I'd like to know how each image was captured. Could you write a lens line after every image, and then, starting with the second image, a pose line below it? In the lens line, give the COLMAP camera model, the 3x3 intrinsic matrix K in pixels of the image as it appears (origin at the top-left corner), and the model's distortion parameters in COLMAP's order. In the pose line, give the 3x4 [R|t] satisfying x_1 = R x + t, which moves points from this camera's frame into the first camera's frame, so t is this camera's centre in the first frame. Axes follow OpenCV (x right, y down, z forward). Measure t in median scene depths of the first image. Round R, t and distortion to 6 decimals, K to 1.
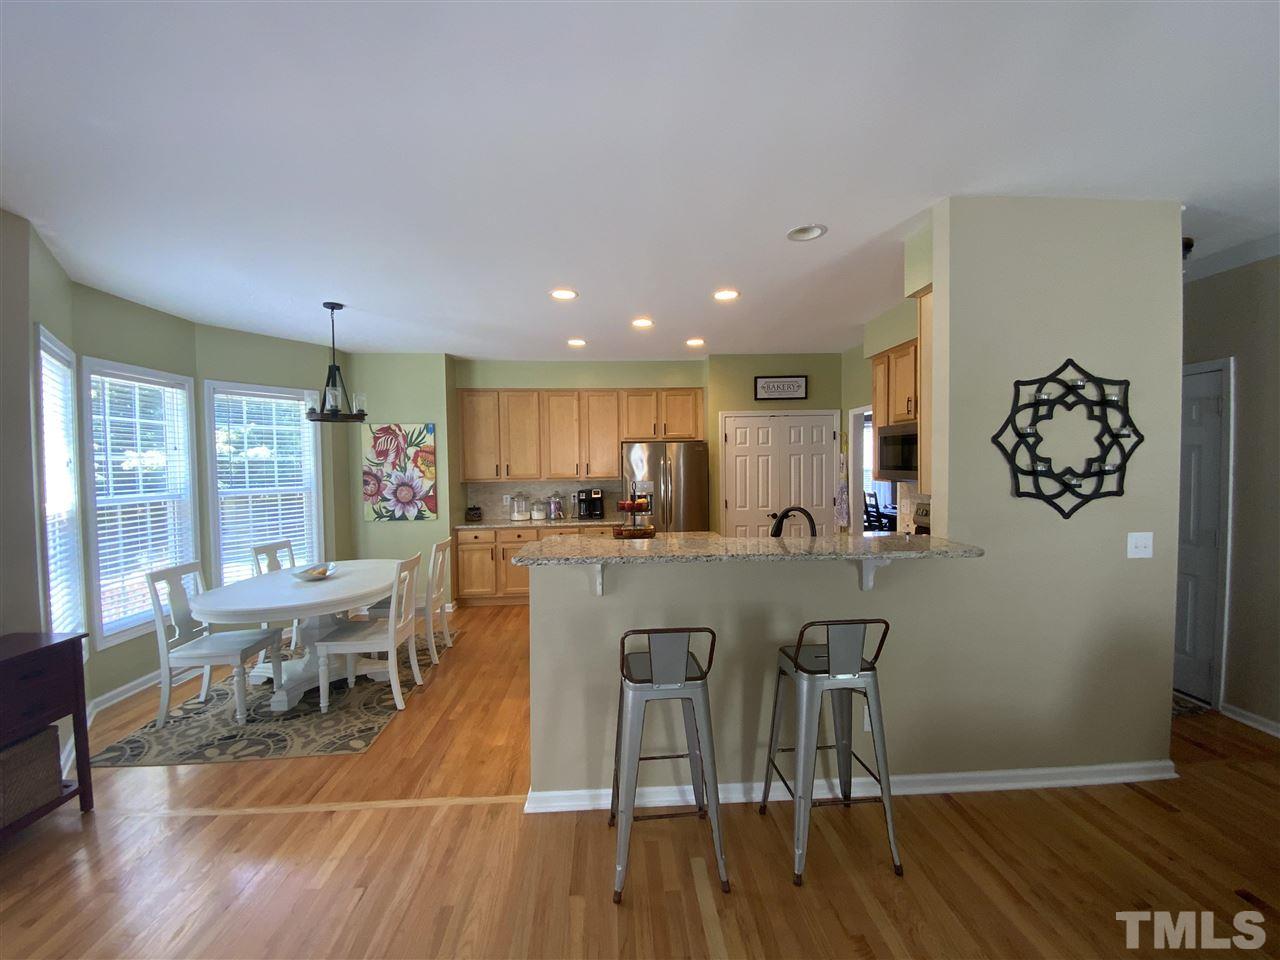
lens RADIAL K [[521.9, 0, 641.3], [0, 521.9, 477.6], [0, 0, 1]] dist [-0.002247, -0.000631]
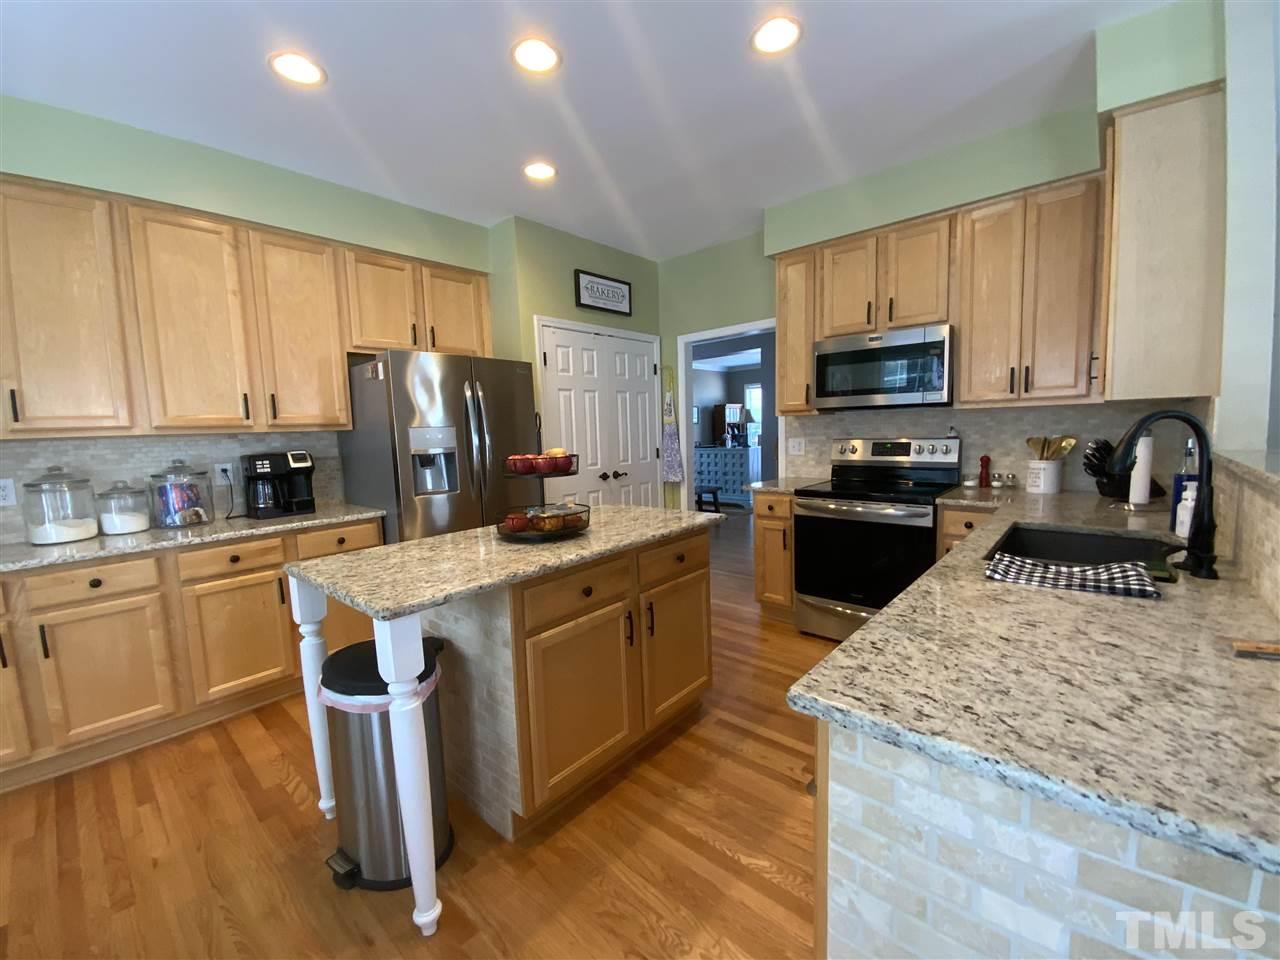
lens RADIAL K [[521.9, 0, 645.0], [0, 521.9, 485.7], [0, 0, 1]] dist [-0.002247, -0.000631]
pose [[0.692293, -0.087245, 0.716323, -0.210472], [0.044197, 0.995927, 0.078585, 0.030802], [-0.720262, -0.022744, 0.693329, 0.448241]]
